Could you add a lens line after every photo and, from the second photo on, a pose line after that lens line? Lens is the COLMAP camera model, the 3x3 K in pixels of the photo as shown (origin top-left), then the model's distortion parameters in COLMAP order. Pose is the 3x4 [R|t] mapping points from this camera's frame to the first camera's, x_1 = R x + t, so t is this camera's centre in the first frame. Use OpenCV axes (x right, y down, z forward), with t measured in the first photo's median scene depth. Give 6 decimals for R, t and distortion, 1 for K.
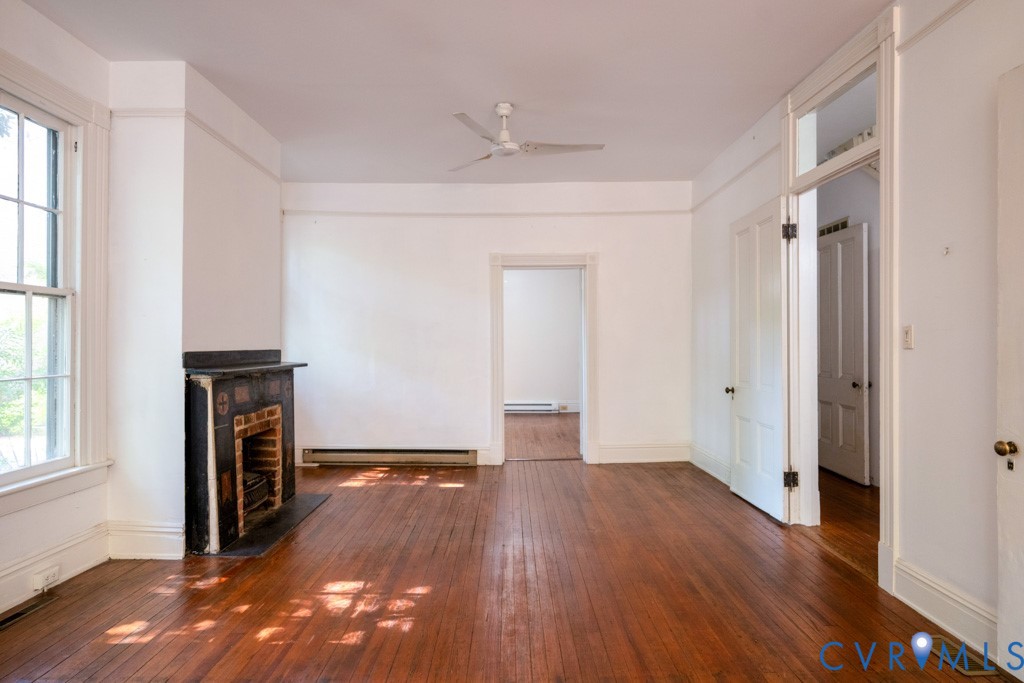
lens RADIAL K [[564.4, 0, 515.2], [0, 564.4, 338.8], [0, 0, 1]] dist [0.004692, 0.000182]
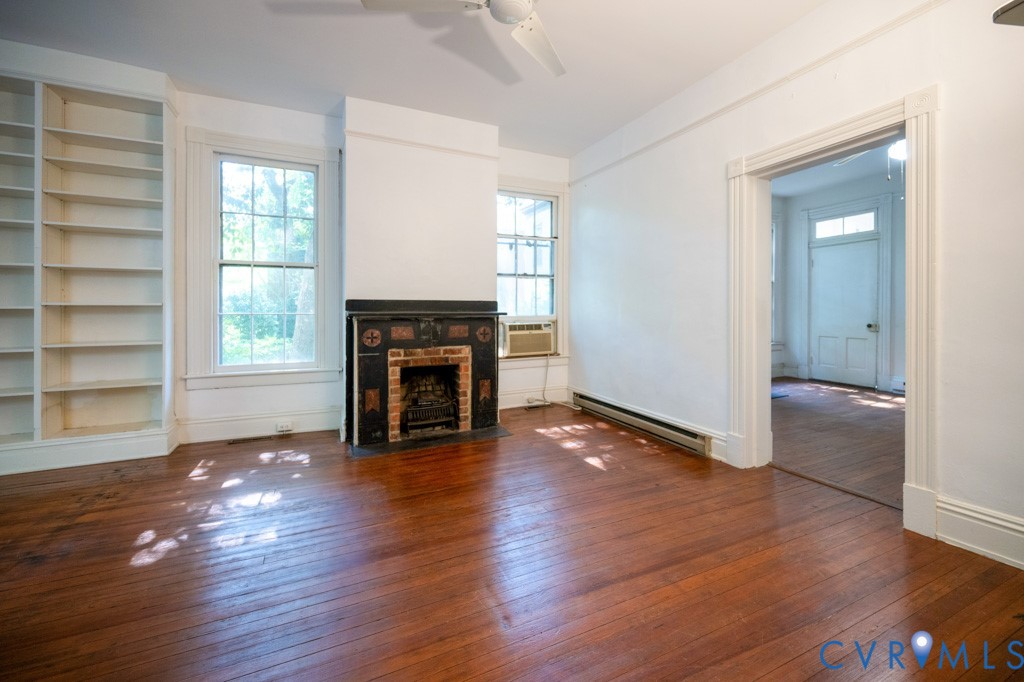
lens RADIAL K [[416.3, 0, 519.5], [0, 416.3, 311.7], [0, 0, 1]] dist [0.000038, -0.000345]
pose [[0.410080, 0.002432, -0.912046, 0.536663], [0.009677, 0.999929, 0.007018, 0.049671], [0.911998, -0.011704, 0.410027, 0.928390]]
